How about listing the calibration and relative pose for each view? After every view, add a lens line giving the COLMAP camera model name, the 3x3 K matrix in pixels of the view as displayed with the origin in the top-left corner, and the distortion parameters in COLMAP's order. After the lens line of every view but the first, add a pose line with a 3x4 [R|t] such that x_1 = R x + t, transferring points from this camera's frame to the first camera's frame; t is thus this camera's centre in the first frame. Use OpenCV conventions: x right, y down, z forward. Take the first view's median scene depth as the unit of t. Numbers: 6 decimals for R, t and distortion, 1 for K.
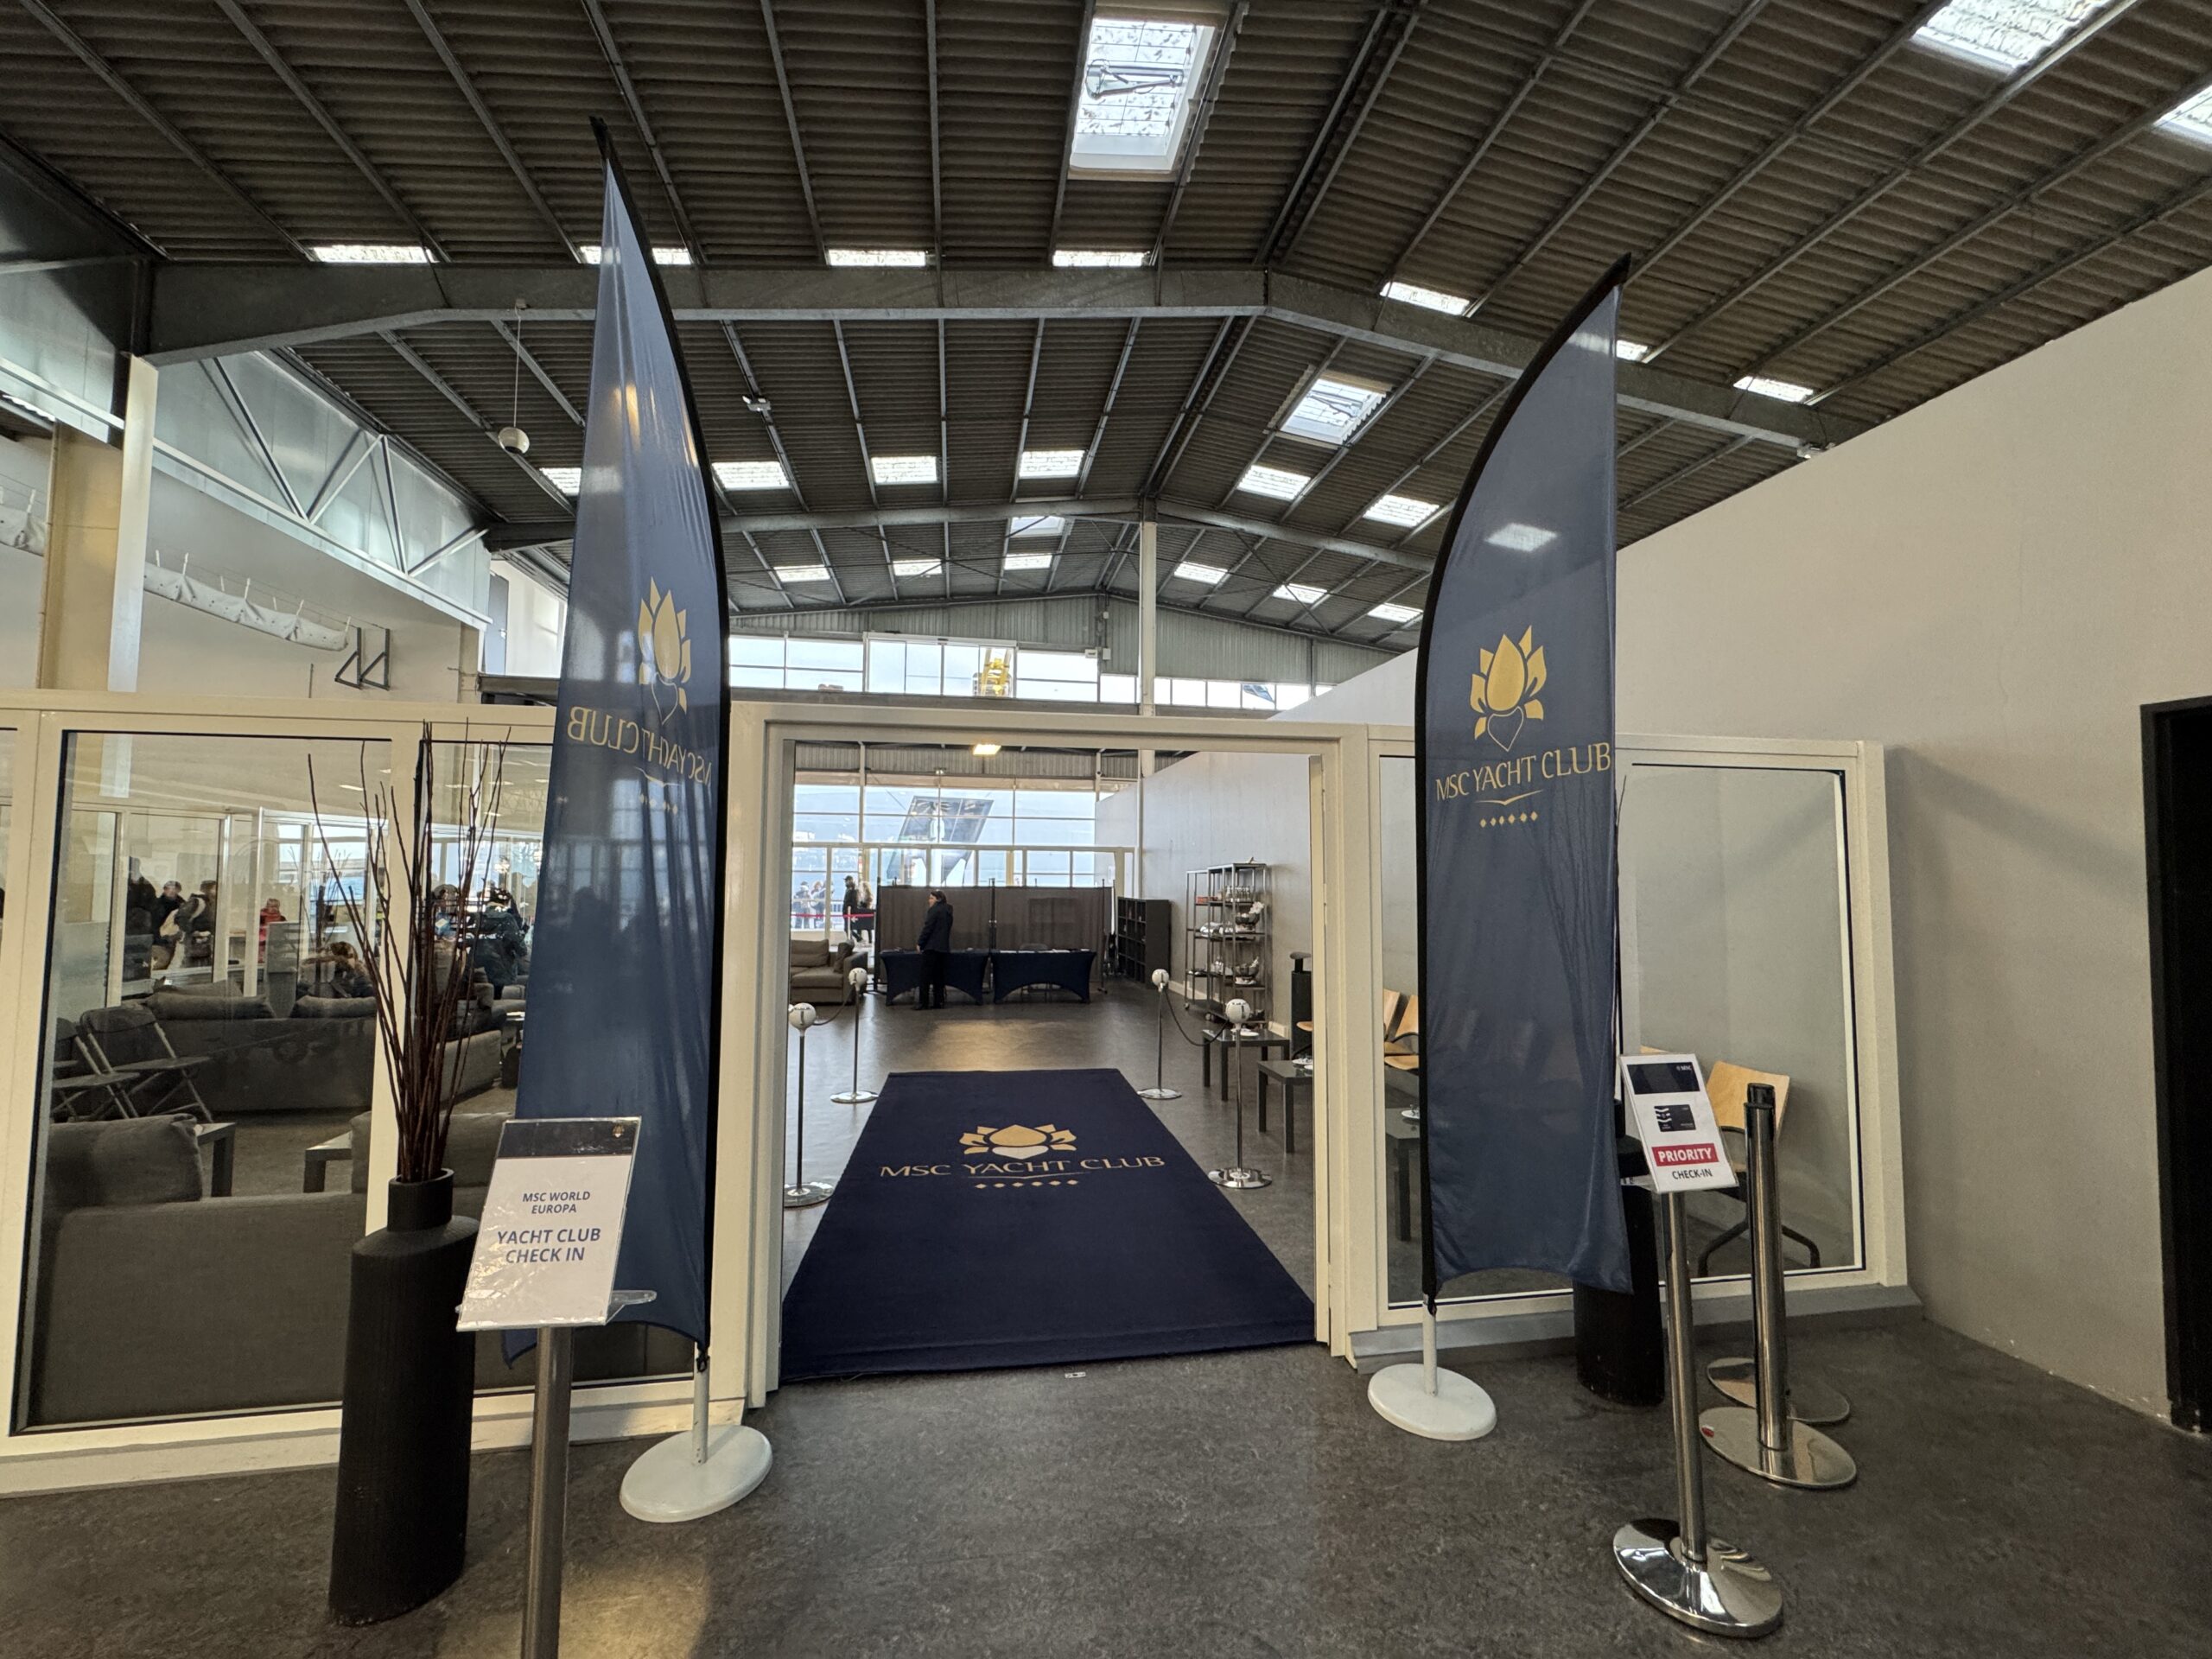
lens RADIAL K [[895.9, 0, 1101.4], [0, 895.9, 821.6], [0, 0, 1]] dist [-0.001030, -0.000844]
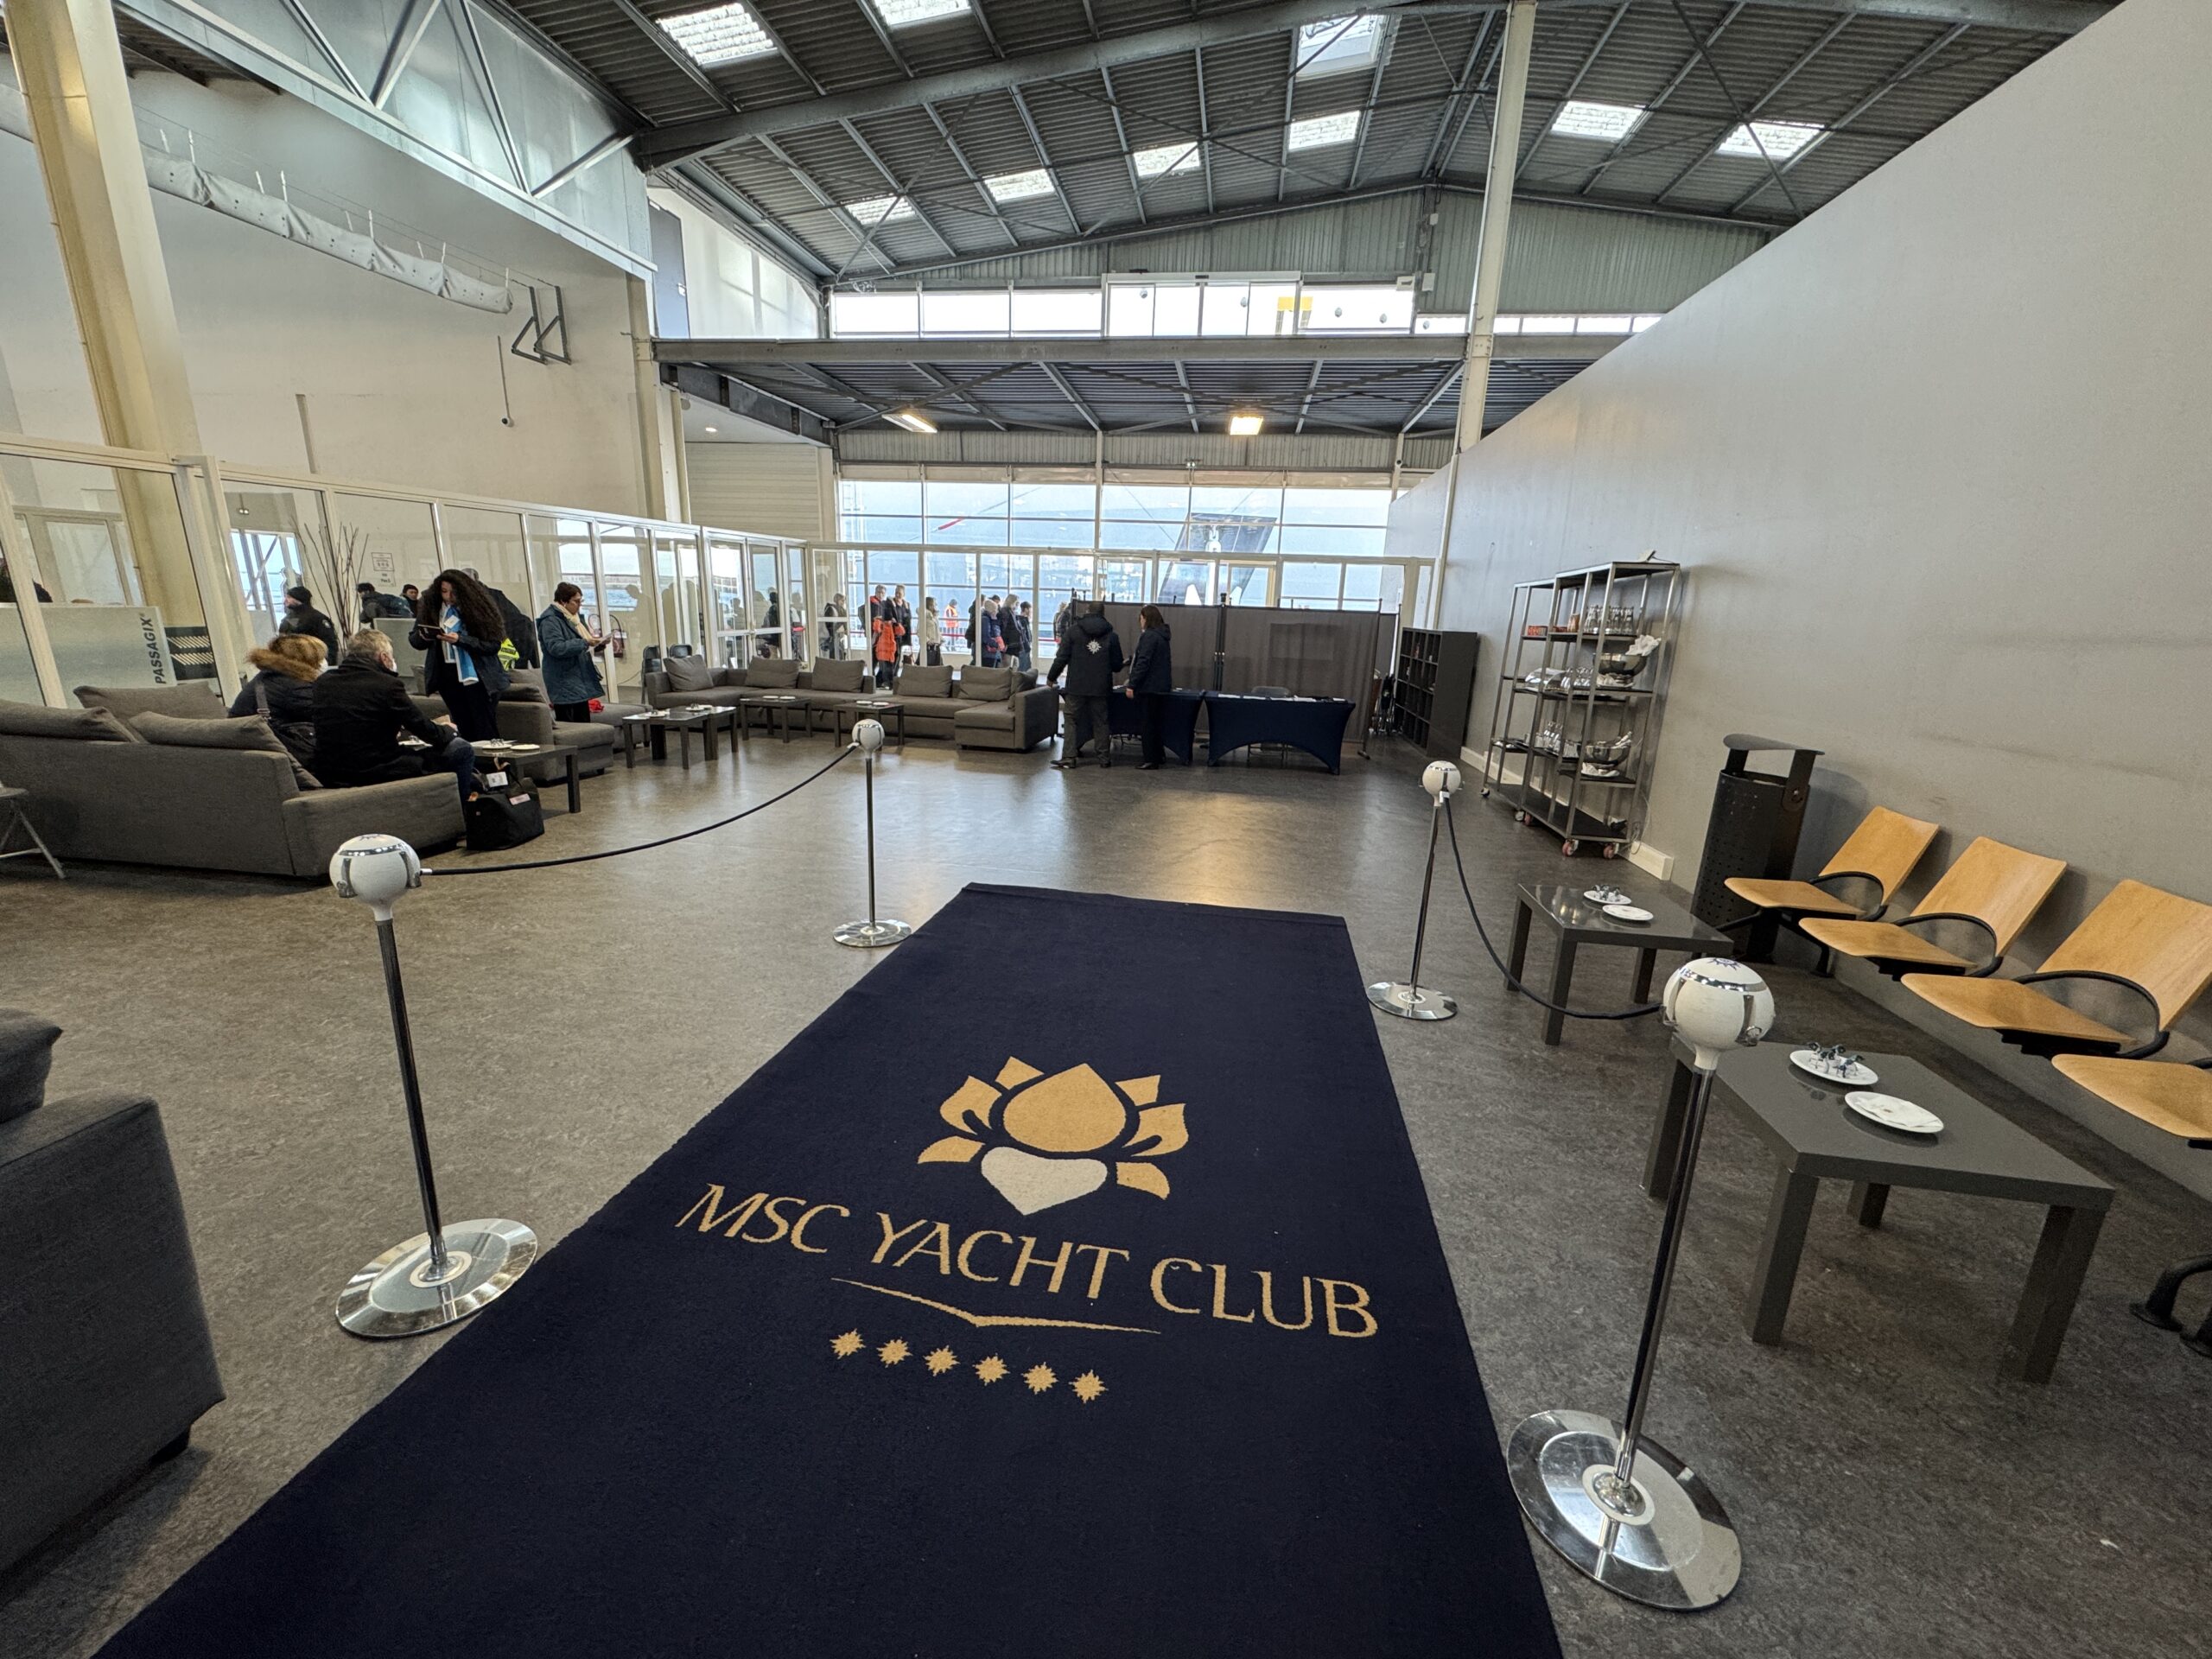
lens RADIAL K [[895.9, 0, 1097.5], [0, 895.9, 831.6], [0, 0, 1]] dist [-0.001030, -0.000844]
pose [[0.949798, 0.100370, -0.296328, 0.015702], [-0.006981, 0.953707, 0.300657, 0.025573], [0.312787, -0.283495, 0.906529, 0.216993]]
